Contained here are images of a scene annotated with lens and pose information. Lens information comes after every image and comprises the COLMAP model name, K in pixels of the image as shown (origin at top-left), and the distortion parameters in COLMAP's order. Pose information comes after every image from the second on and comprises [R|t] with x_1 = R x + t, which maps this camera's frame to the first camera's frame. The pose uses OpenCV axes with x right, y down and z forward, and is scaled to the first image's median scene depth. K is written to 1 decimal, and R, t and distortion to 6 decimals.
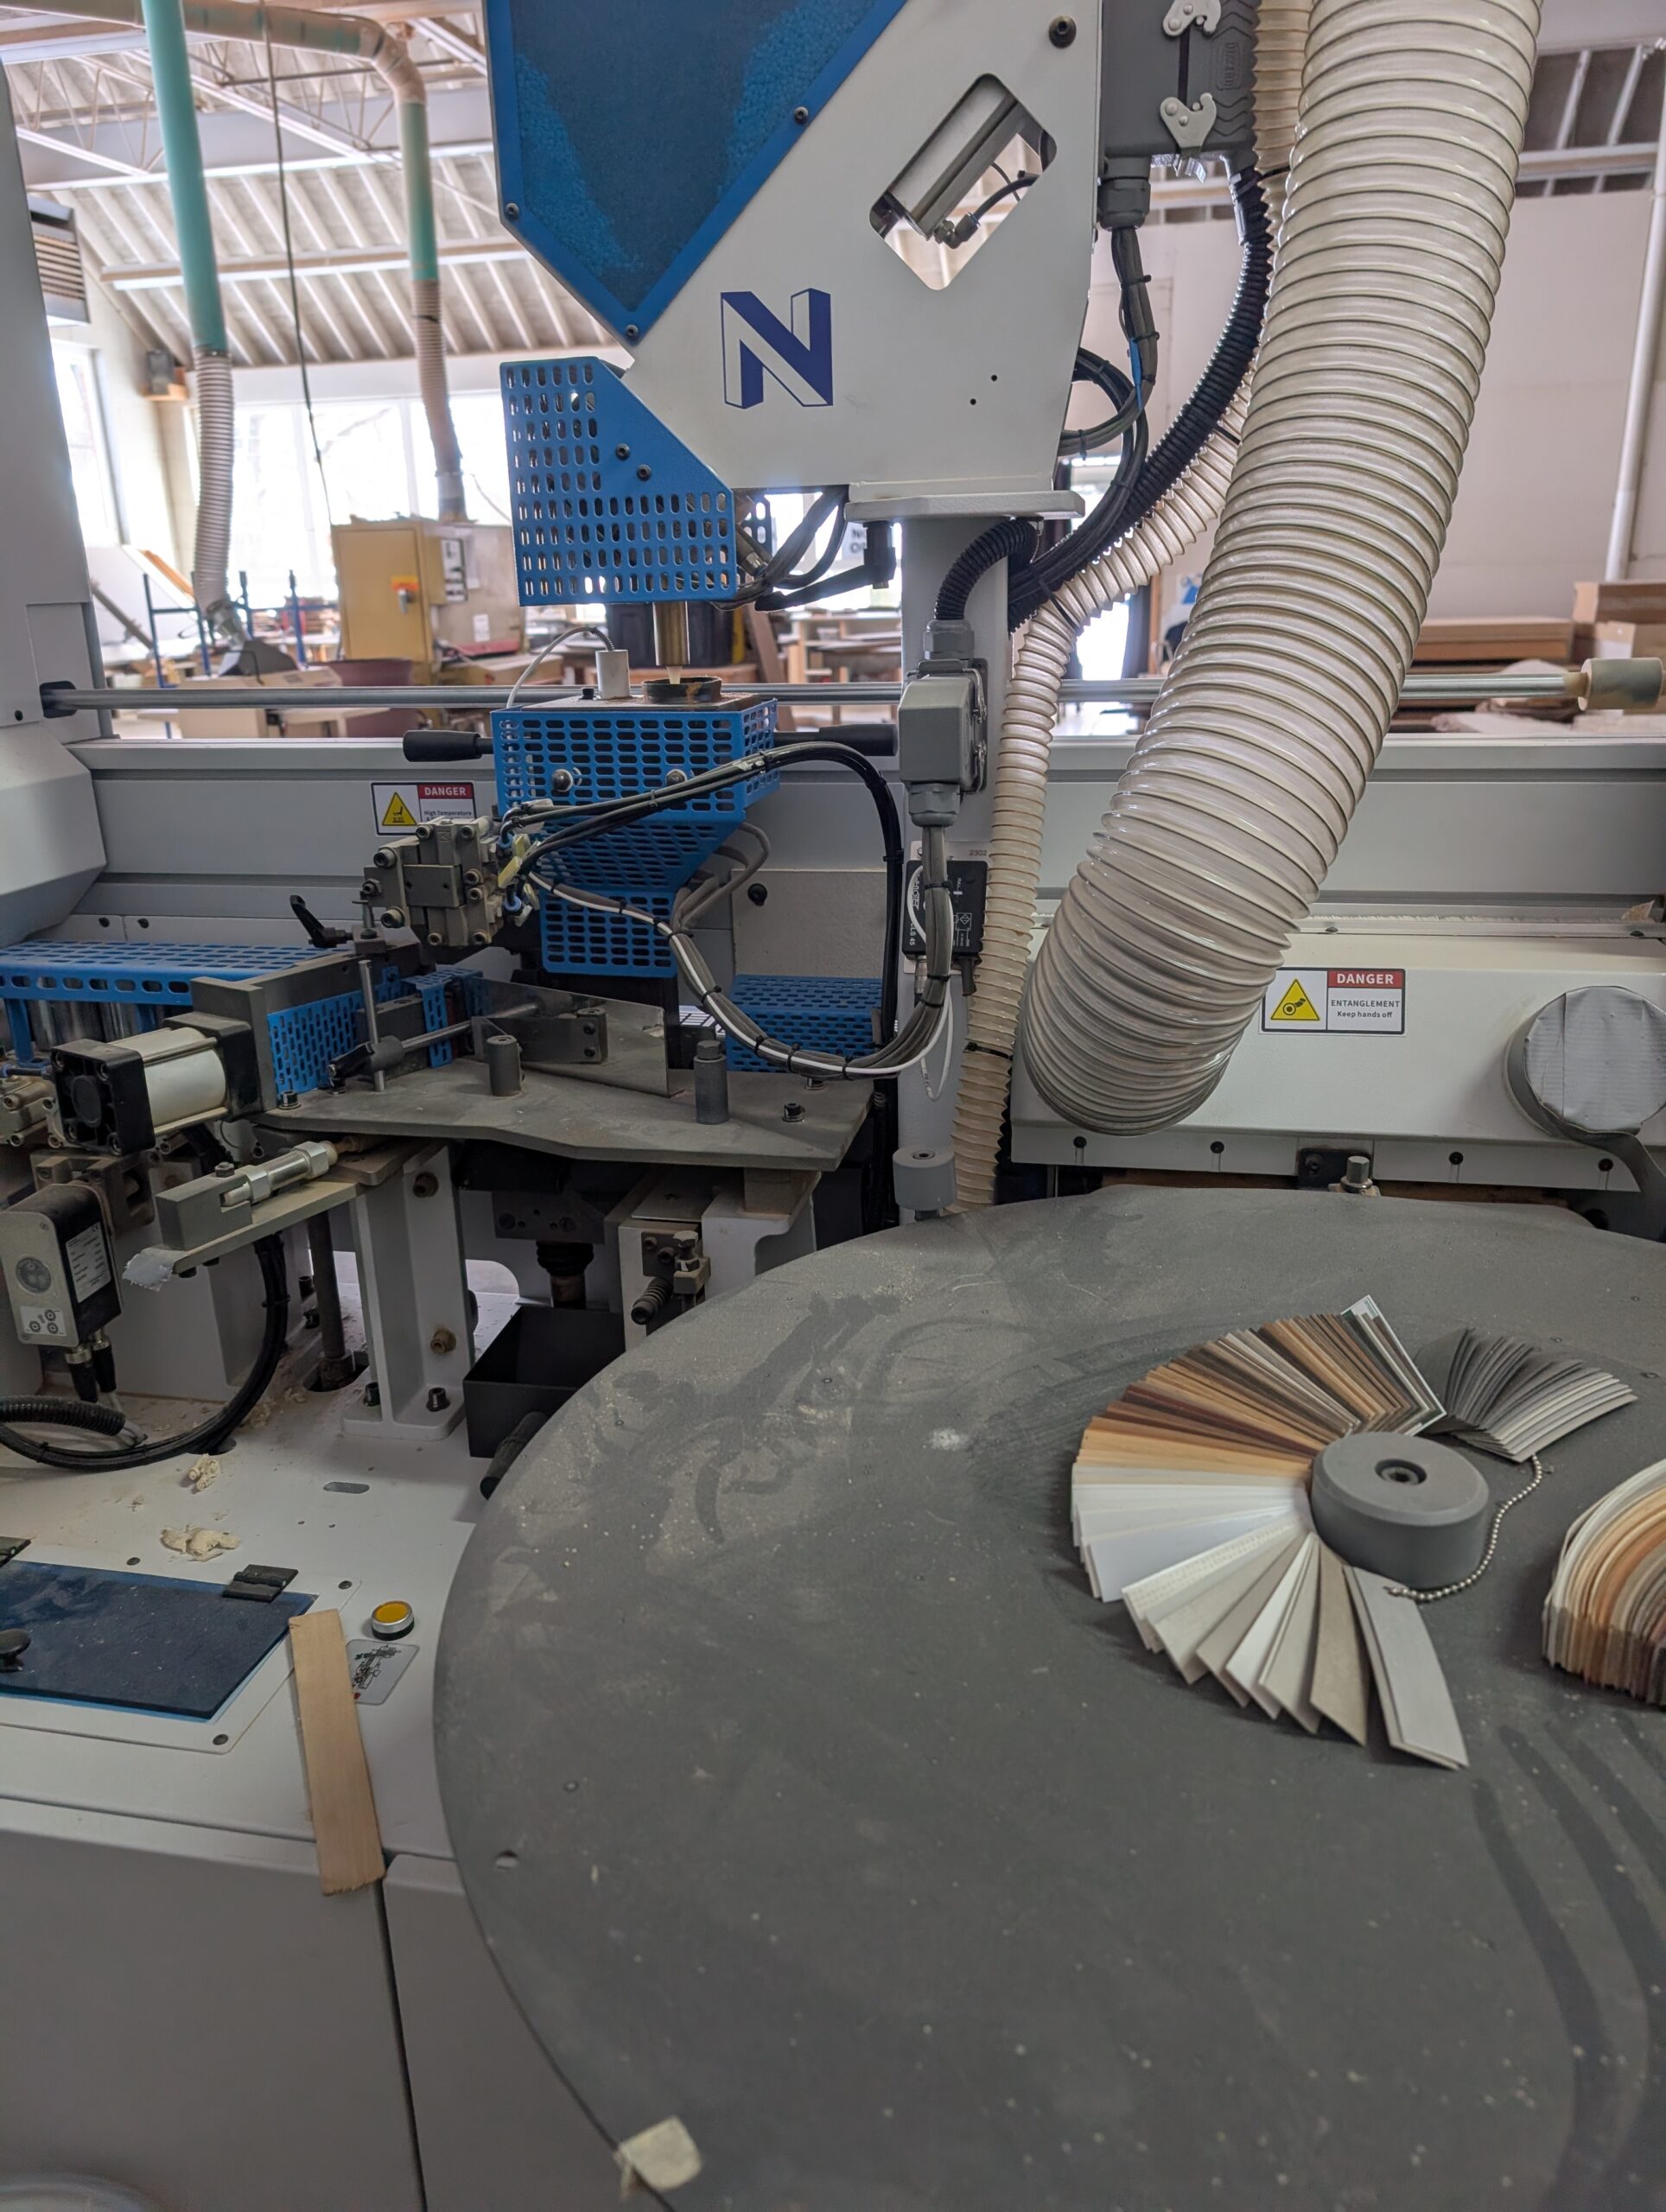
lens RADIAL K [[1574.6, 0, 826.1], [0, 1574.6, 1111.8], [0, 0, 1]] dist [0.017673, -0.026052]
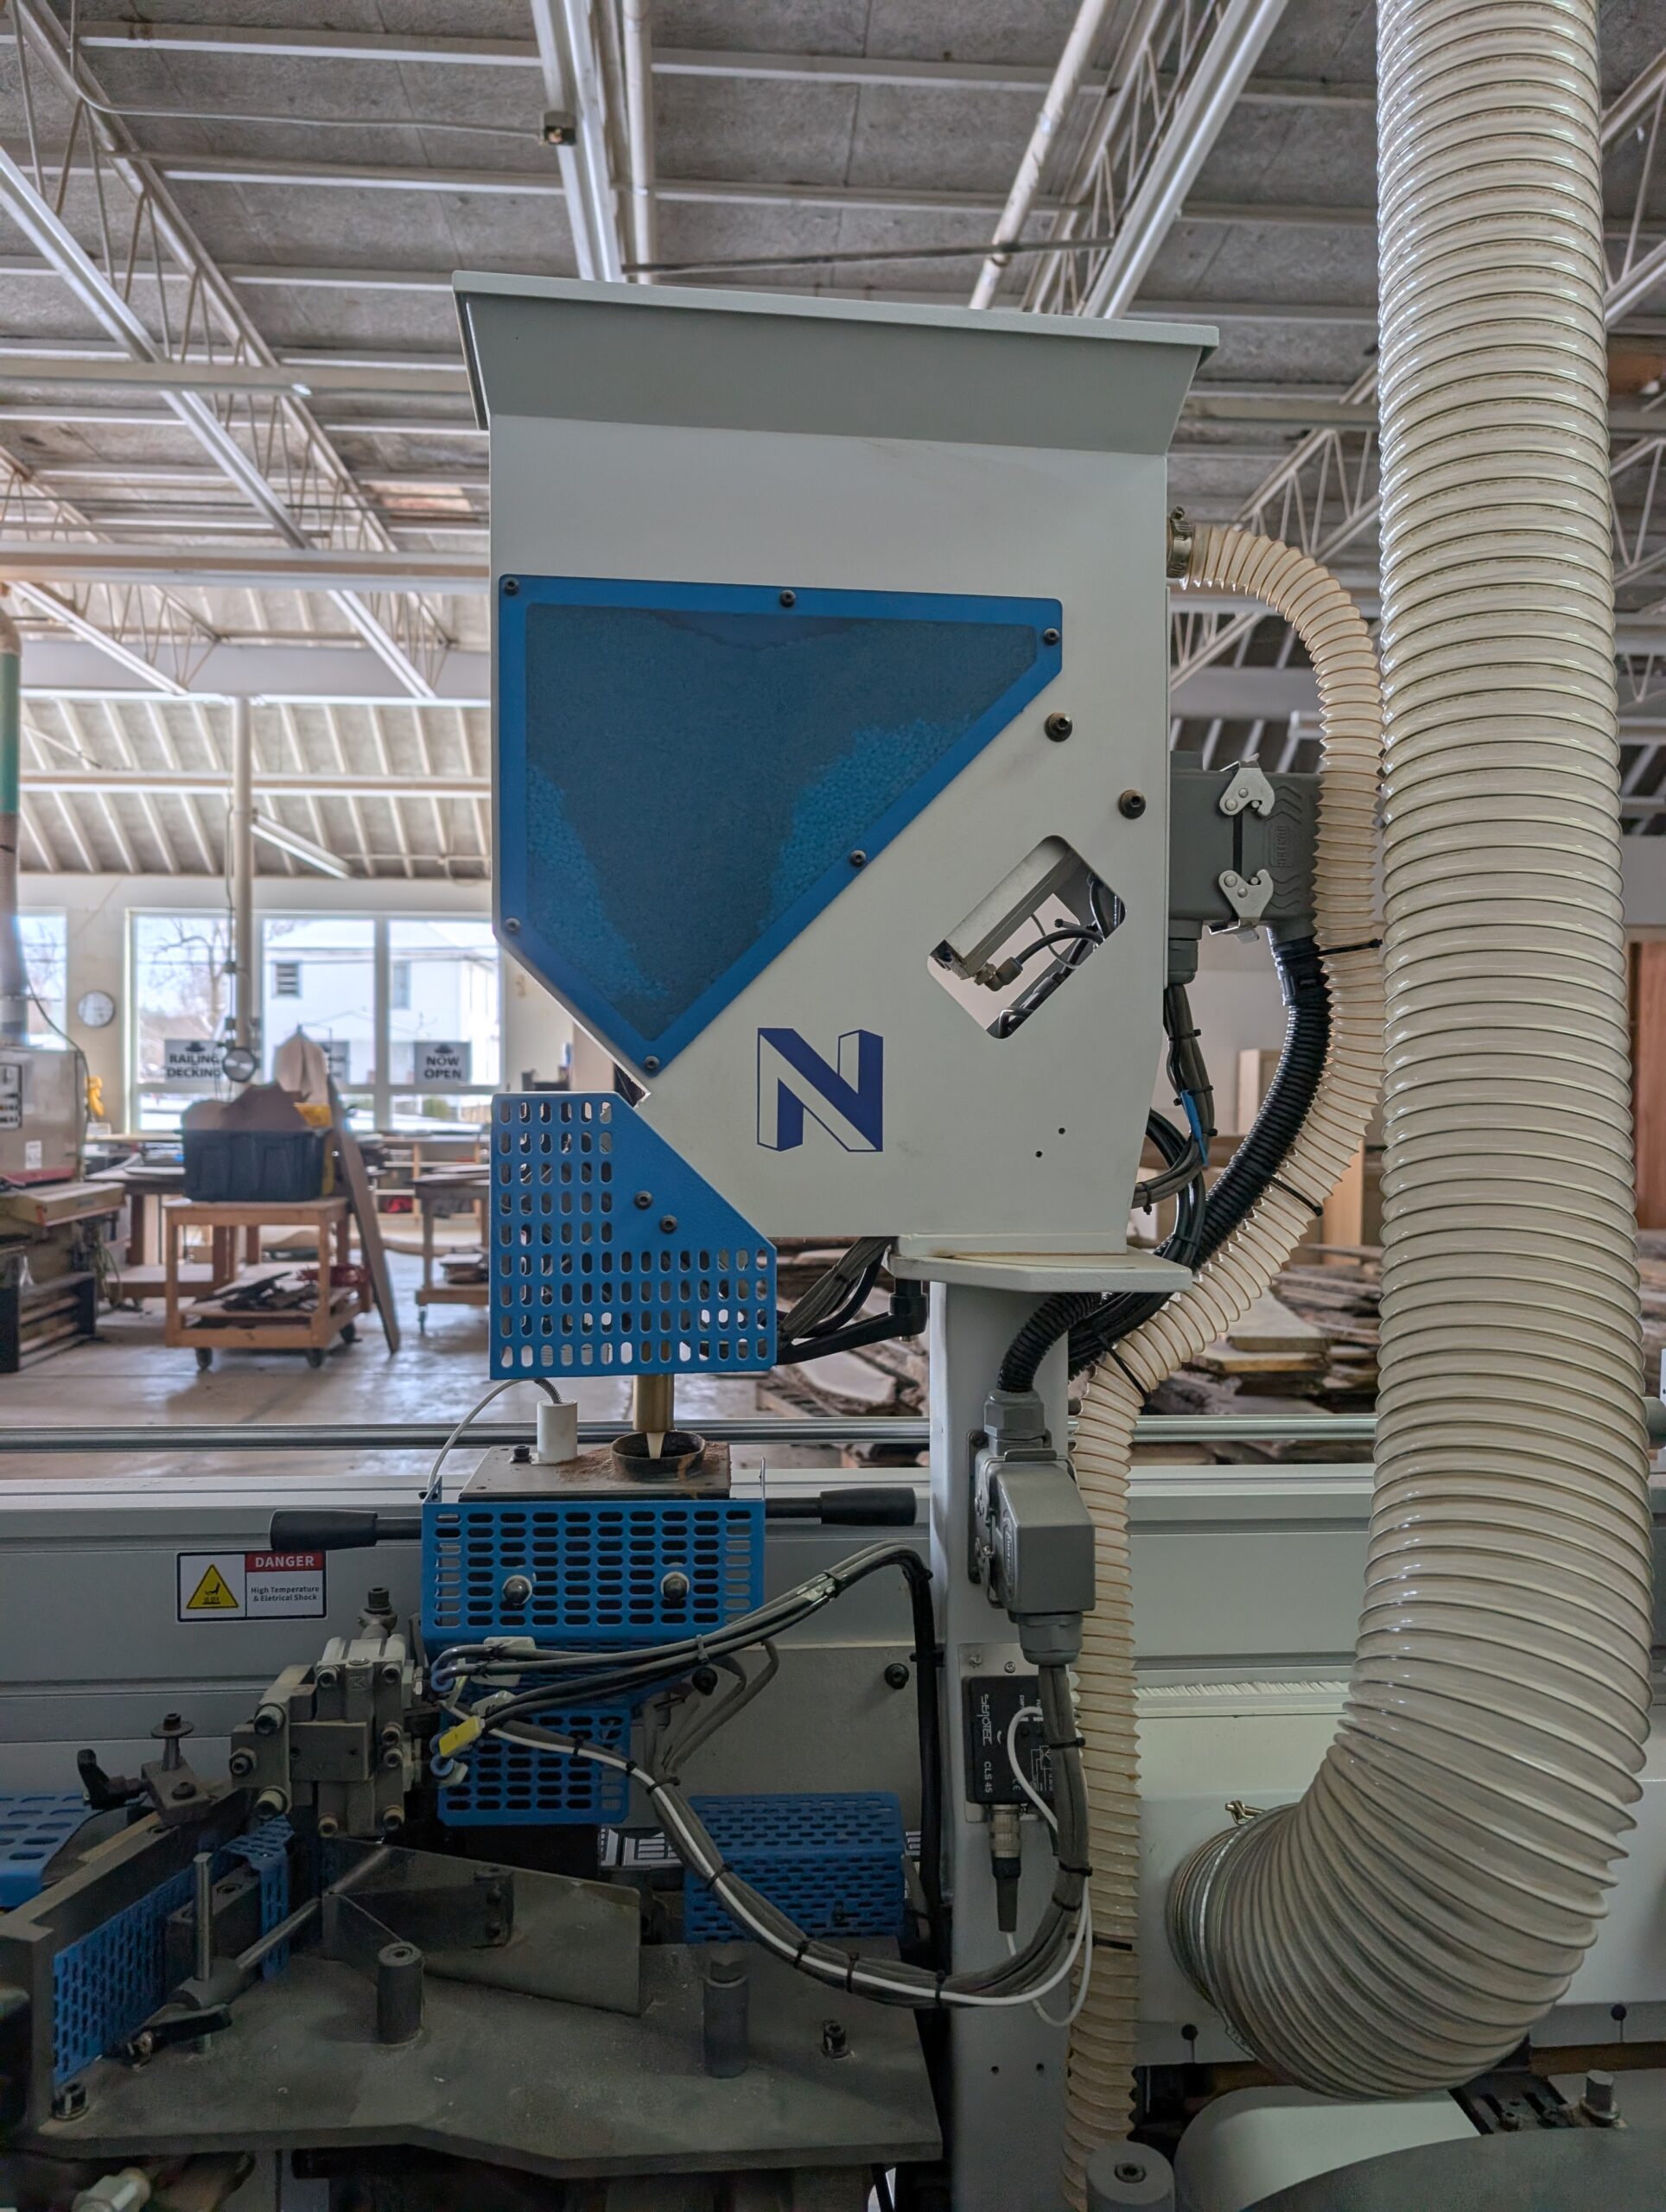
lens RADIAL K [[1574.6, 0, 826.1], [0, 1574.6, 1111.8], [0, 0, 1]] dist [0.017673, -0.026052]
pose [[0.959414, 0.026213, 0.280780, -0.248154], [0.061601, 0.952144, -0.299379, -0.195310], [-0.275190, 0.304524, 0.911886, 0.197734]]
